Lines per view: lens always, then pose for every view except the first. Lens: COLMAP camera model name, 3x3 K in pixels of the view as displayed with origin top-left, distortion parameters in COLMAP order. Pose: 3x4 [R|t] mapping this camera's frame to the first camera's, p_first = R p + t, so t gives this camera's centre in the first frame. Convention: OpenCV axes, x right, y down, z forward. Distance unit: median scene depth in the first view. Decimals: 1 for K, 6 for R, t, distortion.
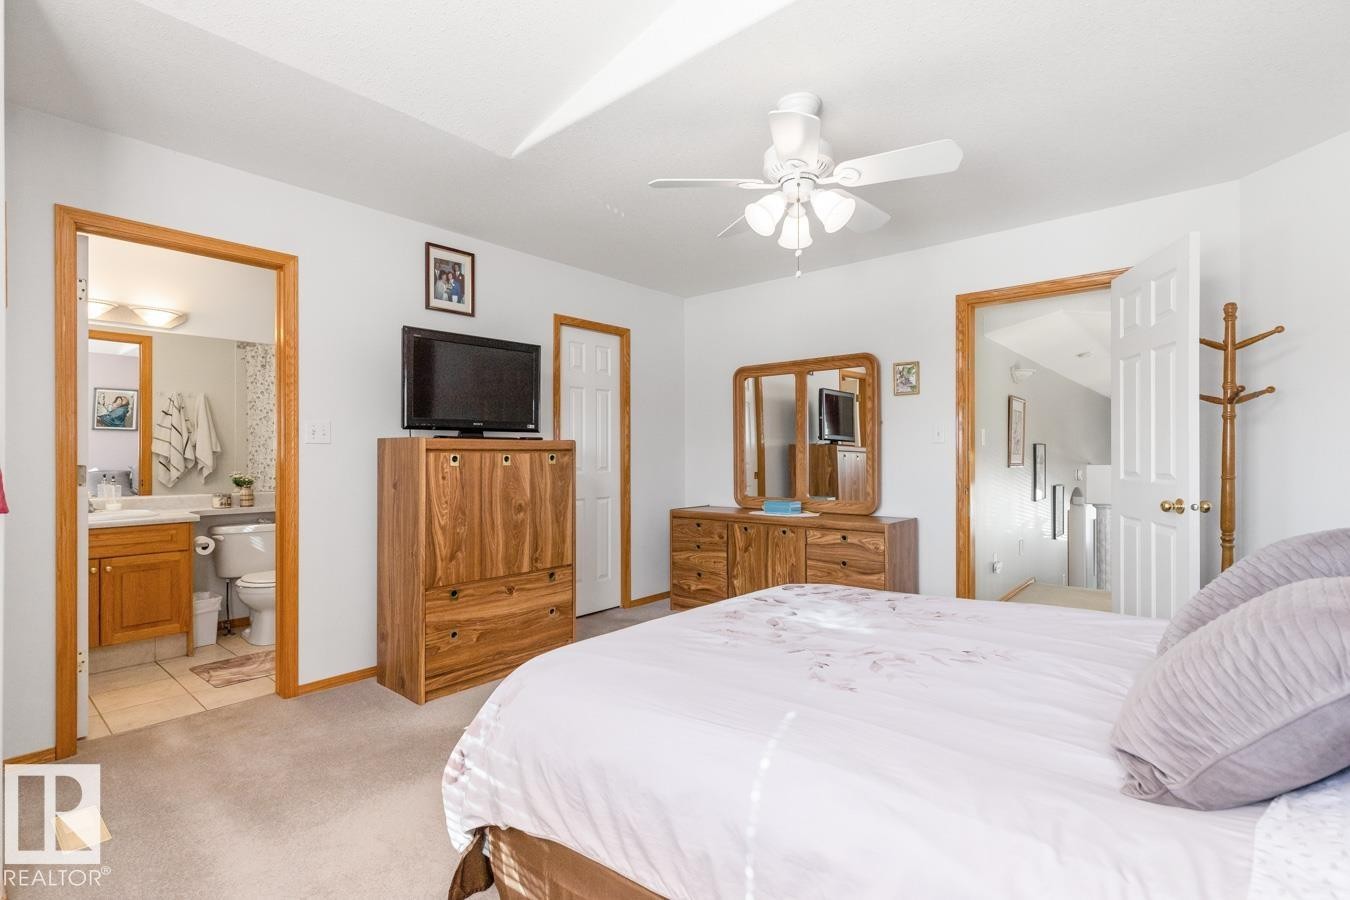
lens RADIAL K [[624.3, 0, 678.7], [0, 624.3, 451.6], [0, 0, 1]] dist [0.005221, -0.000747]
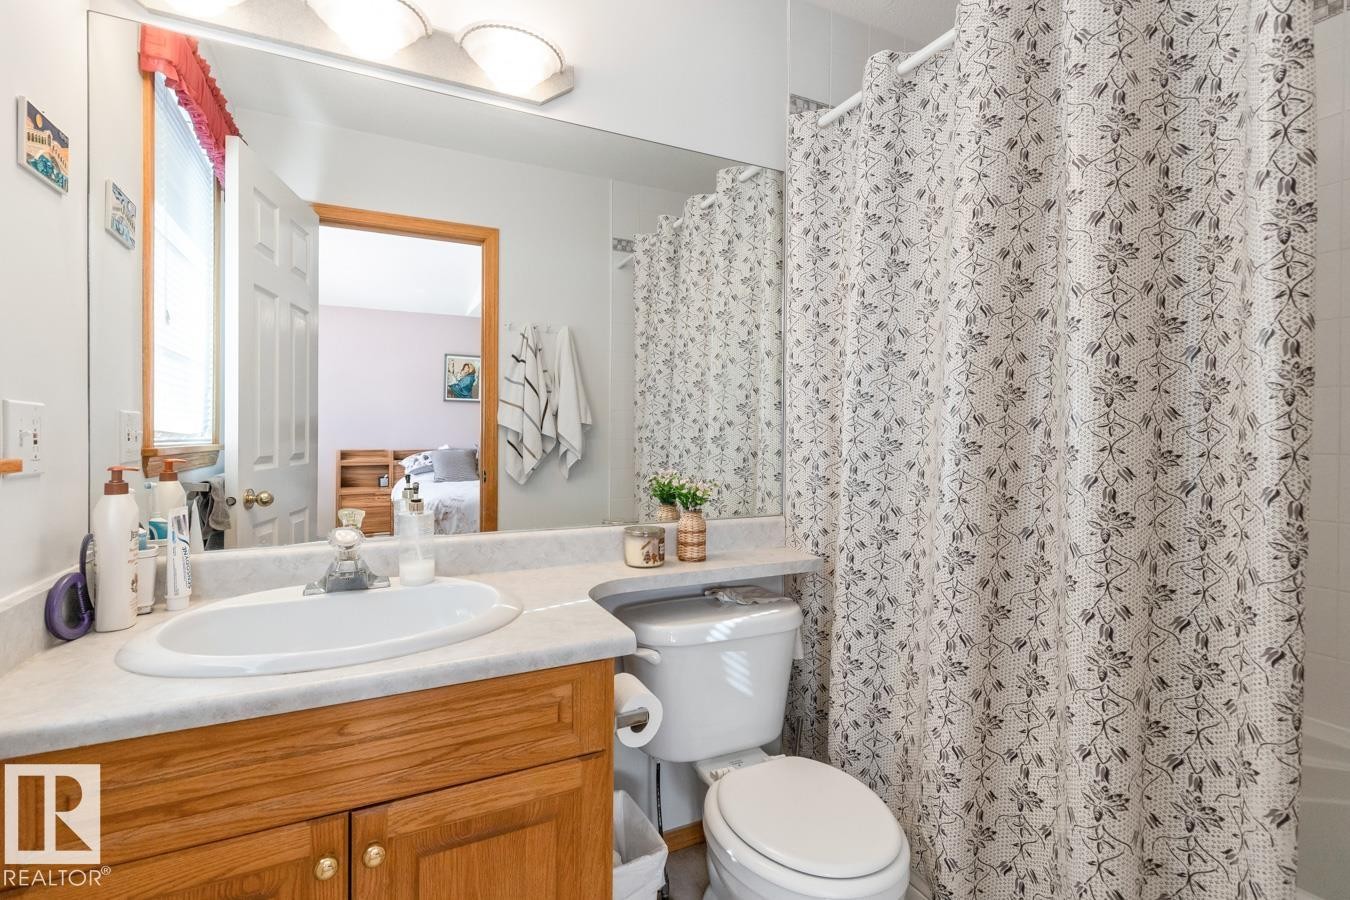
lens RADIAL K [[624.3, 0, 677.4], [0, 624.3, 443.5], [0, 0, 1]] dist [0.005221, -0.000747]
pose [[0.915285, 0.016840, -0.402456, -0.439576], [-0.009510, 0.999751, 0.020204, 0.005518], [0.402695, -0.014665, 0.915217, 0.517731]]
